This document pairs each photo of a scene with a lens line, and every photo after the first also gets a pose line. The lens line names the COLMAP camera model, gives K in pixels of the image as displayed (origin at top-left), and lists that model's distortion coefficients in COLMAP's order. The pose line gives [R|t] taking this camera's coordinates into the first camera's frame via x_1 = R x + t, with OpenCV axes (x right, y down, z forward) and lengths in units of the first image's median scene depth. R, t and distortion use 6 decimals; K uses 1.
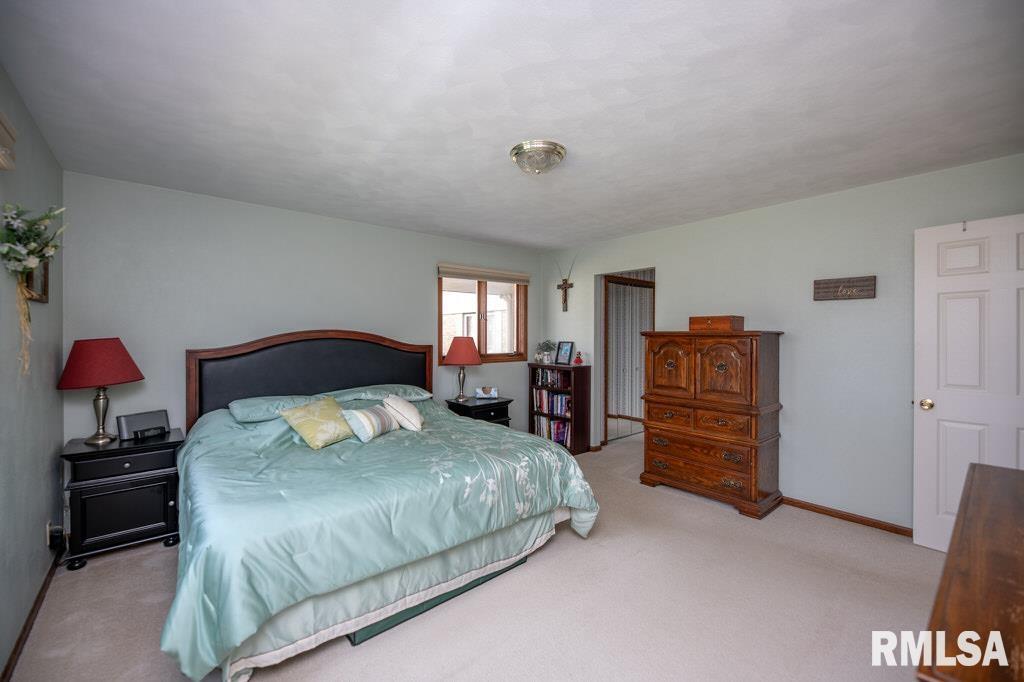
lens RADIAL K [[418.5, 0, 510.8], [0, 418.5, 334.8], [0, 0, 1]] dist [-0.003997, -0.001369]
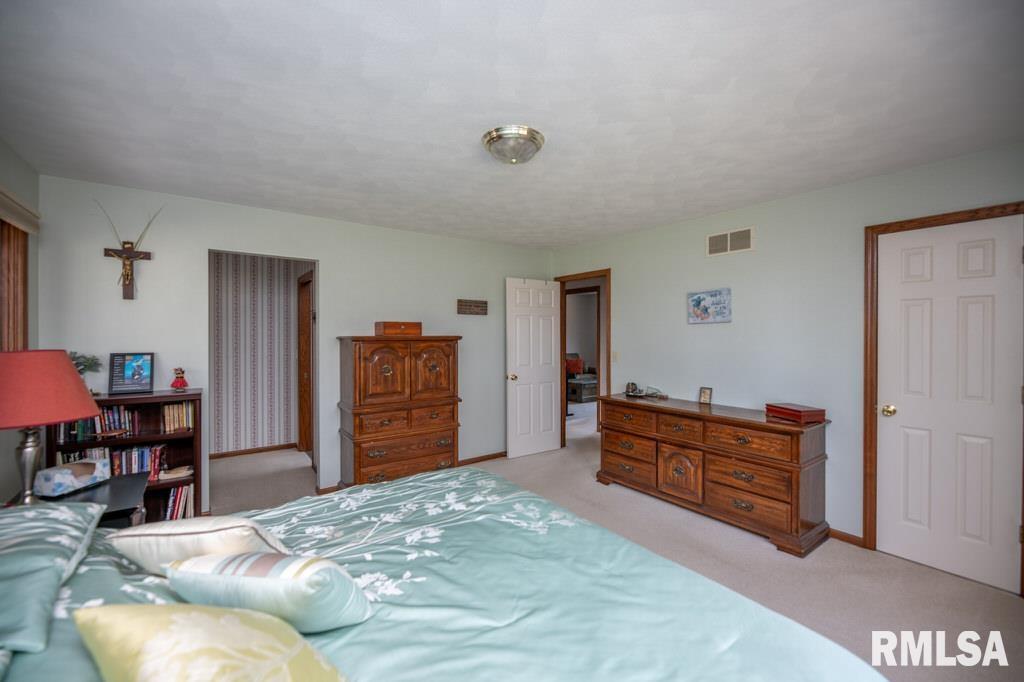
lens RADIAL K [[417.1, 0, 516.3], [0, 417.1, 337.9], [0, 0, 1]] dist [-0.003834, -0.002360]
pose [[0.058200, -0.005228, 0.998291, -0.543129], [0.004352, 0.999978, 0.004983, -0.007127], [-0.998295, 0.004054, 0.058222, 0.618973]]
